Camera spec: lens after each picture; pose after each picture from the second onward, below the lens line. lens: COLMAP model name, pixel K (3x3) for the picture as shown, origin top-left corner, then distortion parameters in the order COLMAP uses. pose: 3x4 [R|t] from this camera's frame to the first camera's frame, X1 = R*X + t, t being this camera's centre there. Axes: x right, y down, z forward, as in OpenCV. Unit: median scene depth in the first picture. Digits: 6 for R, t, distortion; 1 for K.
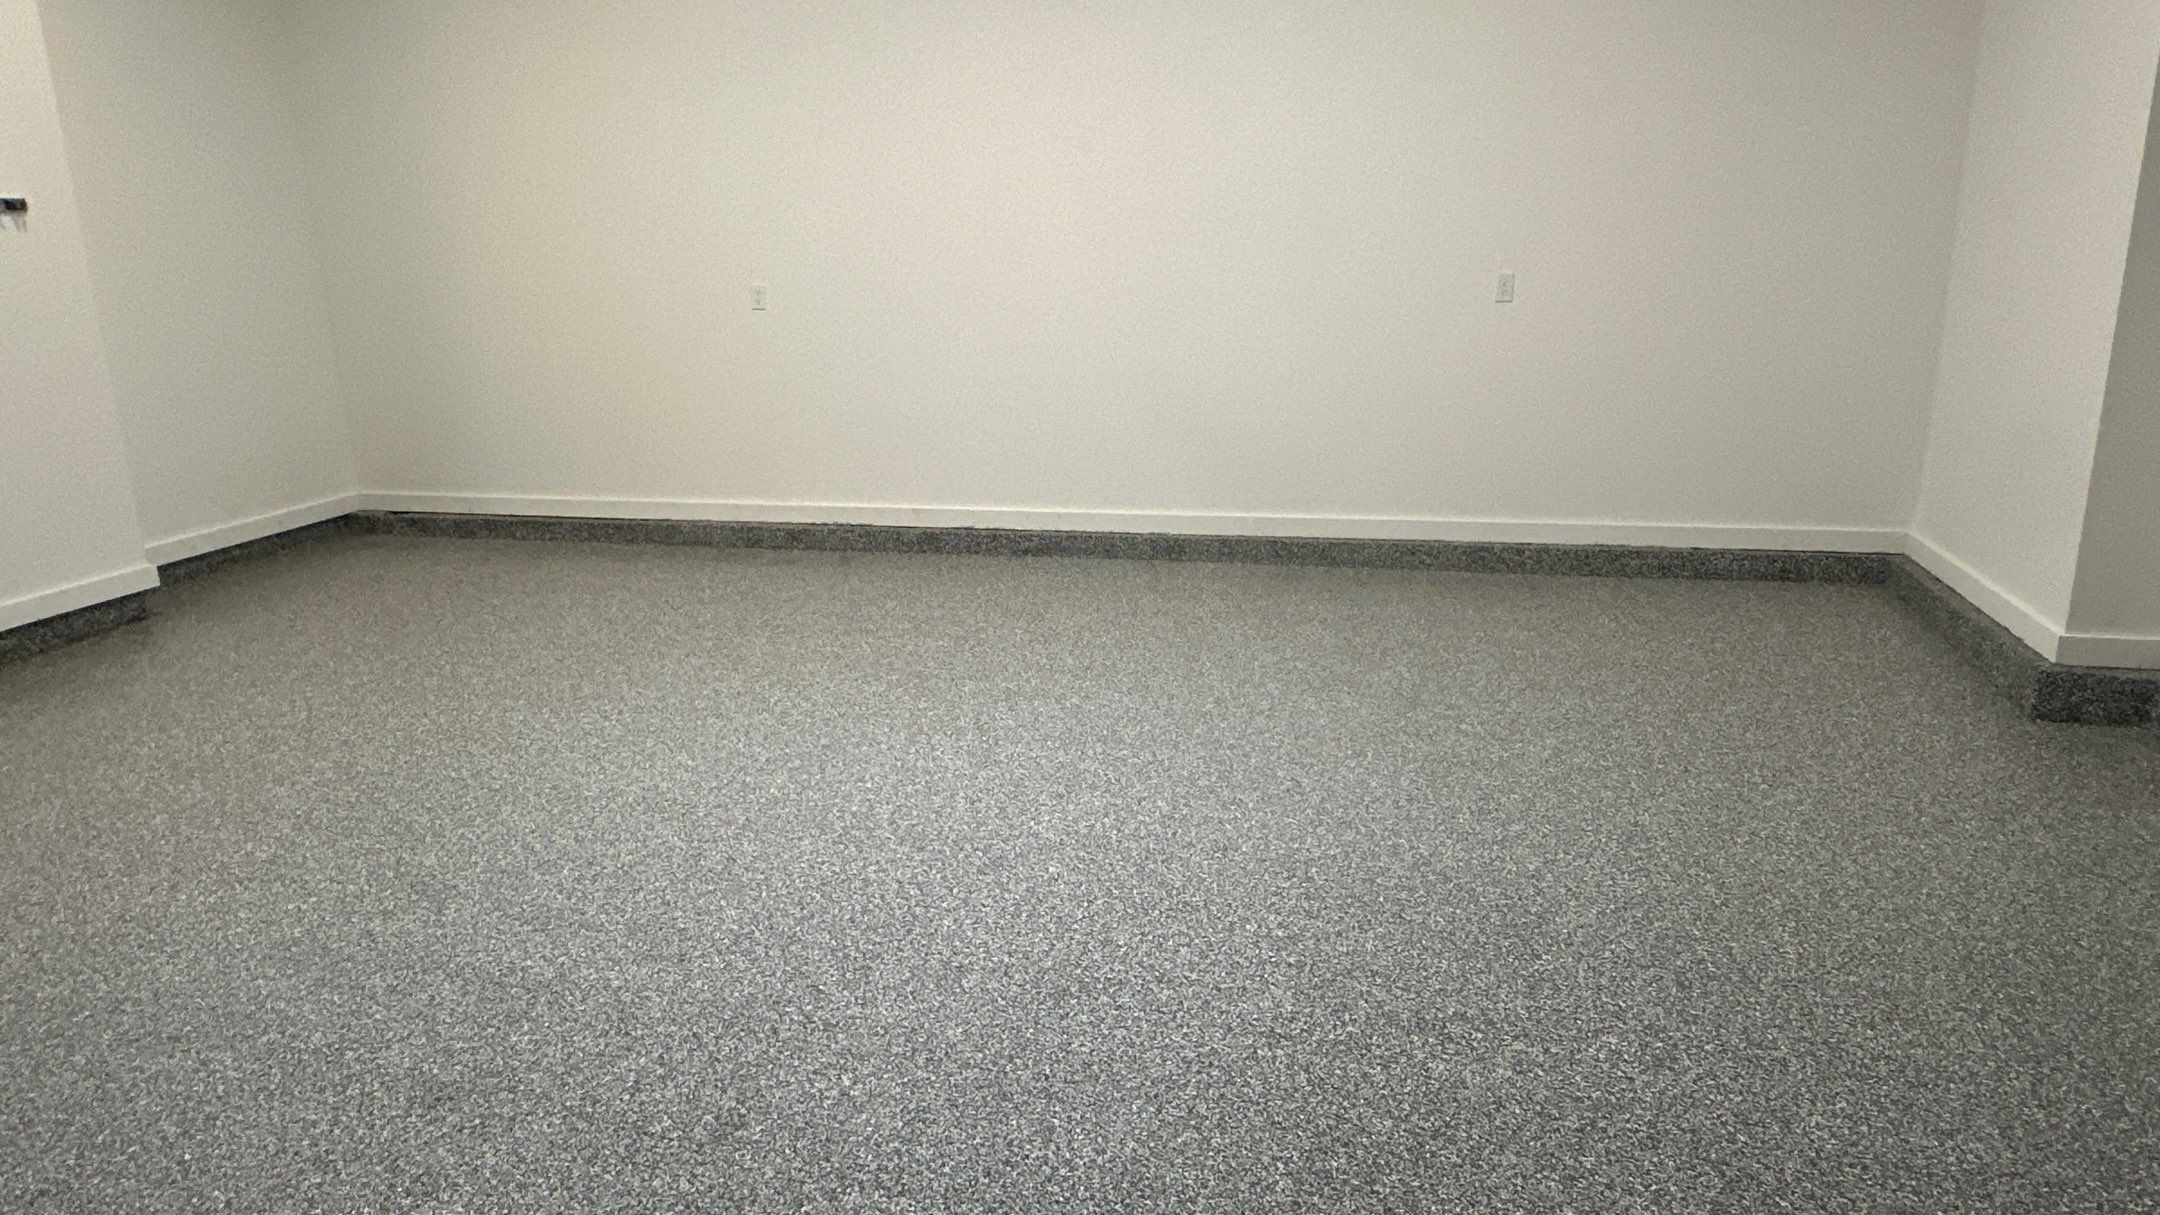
lens RADIAL K [[1433.9, 0, 1085.6], [0, 1433.9, 620.4], [0, 0, 1]] dist [-0.002260, -0.001521]
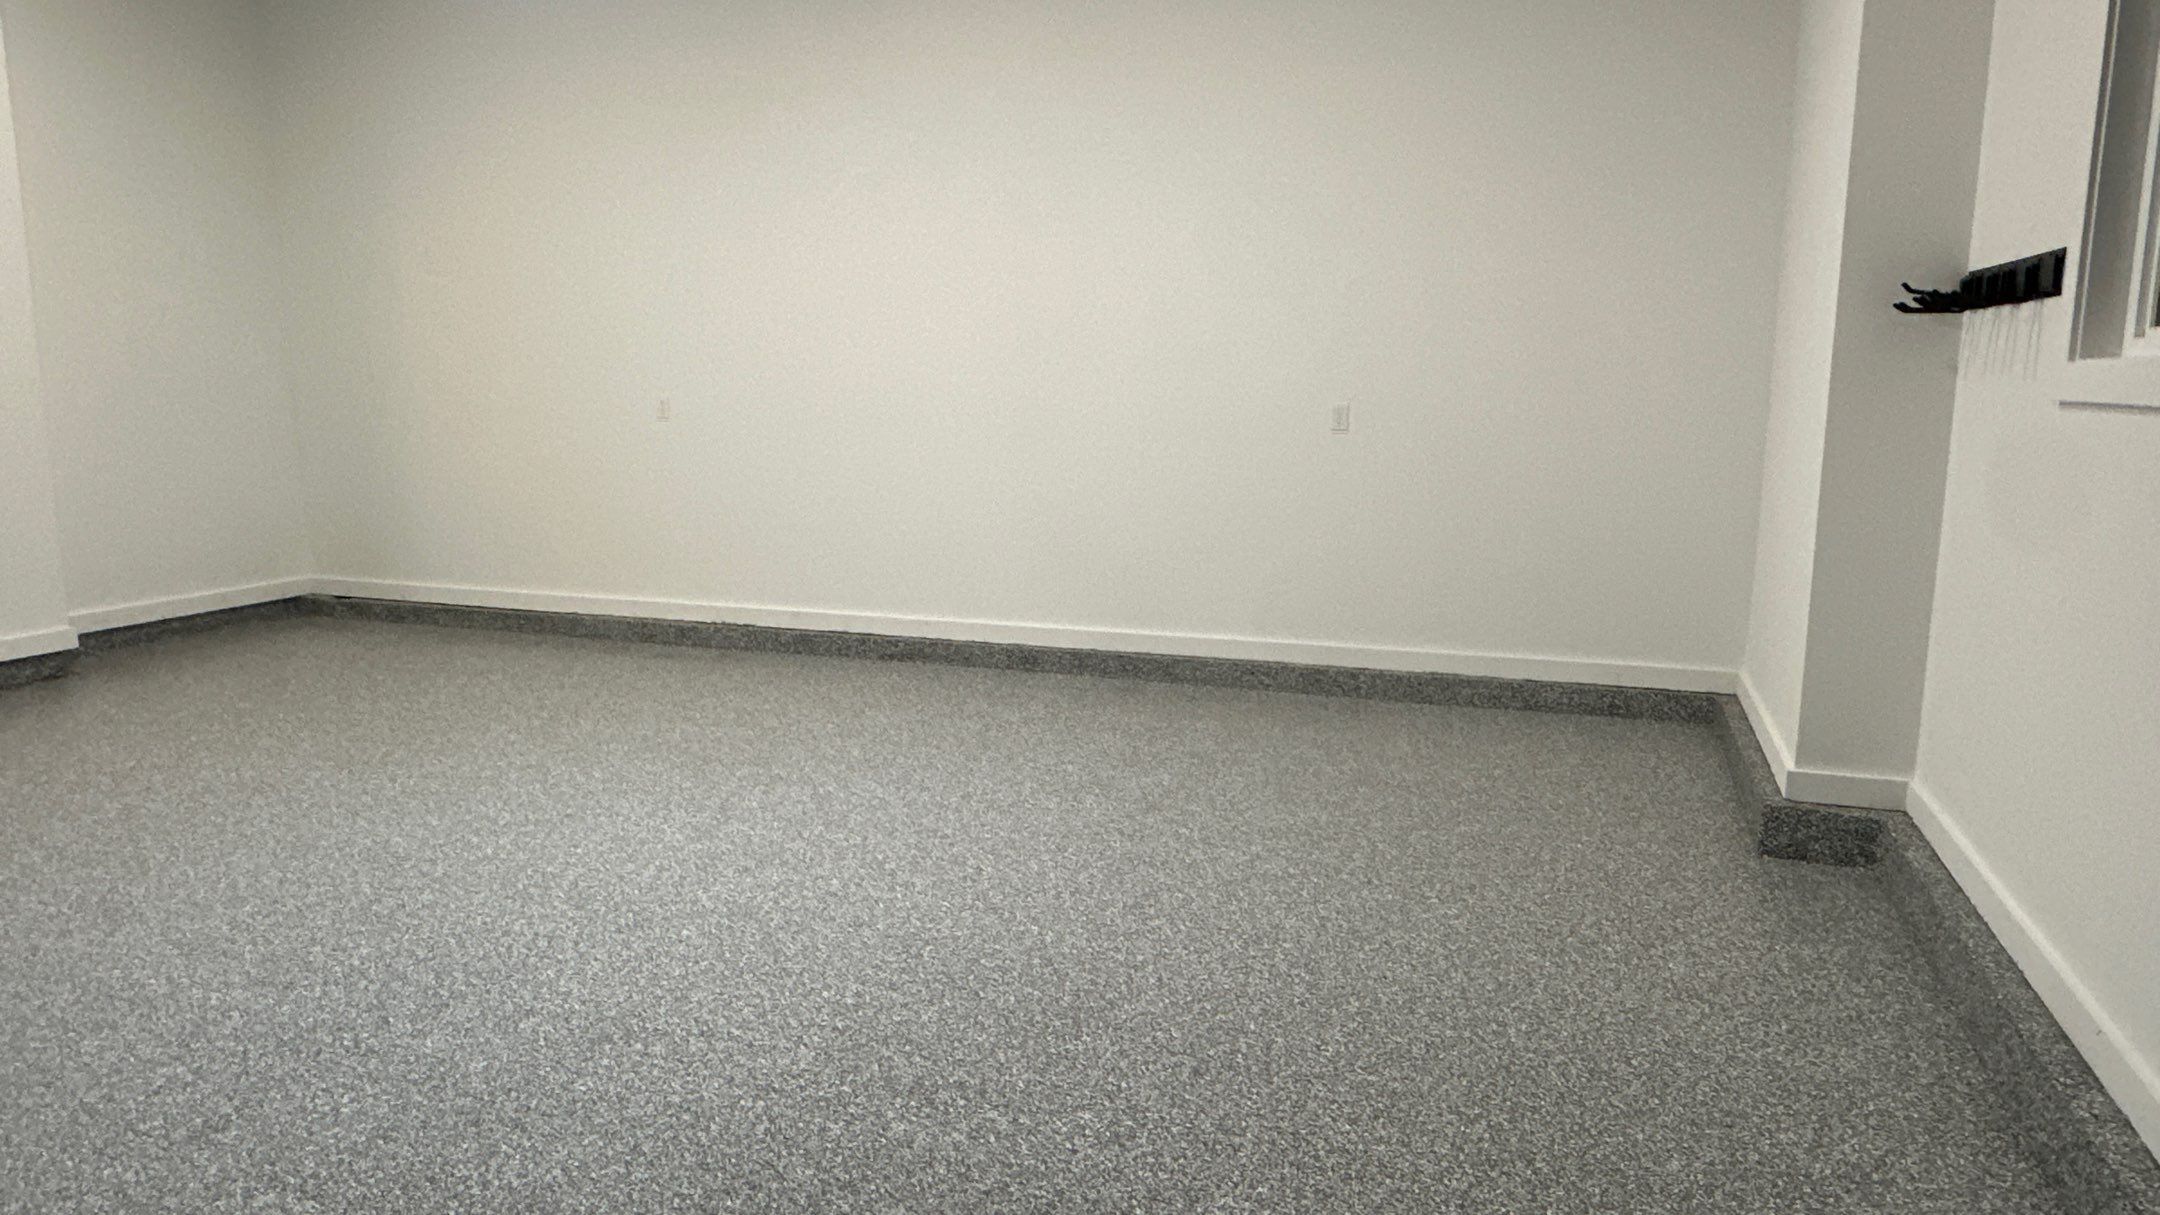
lens RADIAL K [[1433.9, 0, 1085.6], [0, 1433.9, 620.4], [0, 0, 1]] dist [-0.002260, -0.001521]
pose [[0.995502, 0.043472, -0.084174, 0.280413], [-0.051537, 0.994033, -0.096135, 0.027988], [0.079492, 0.100040, 0.991803, -0.022386]]
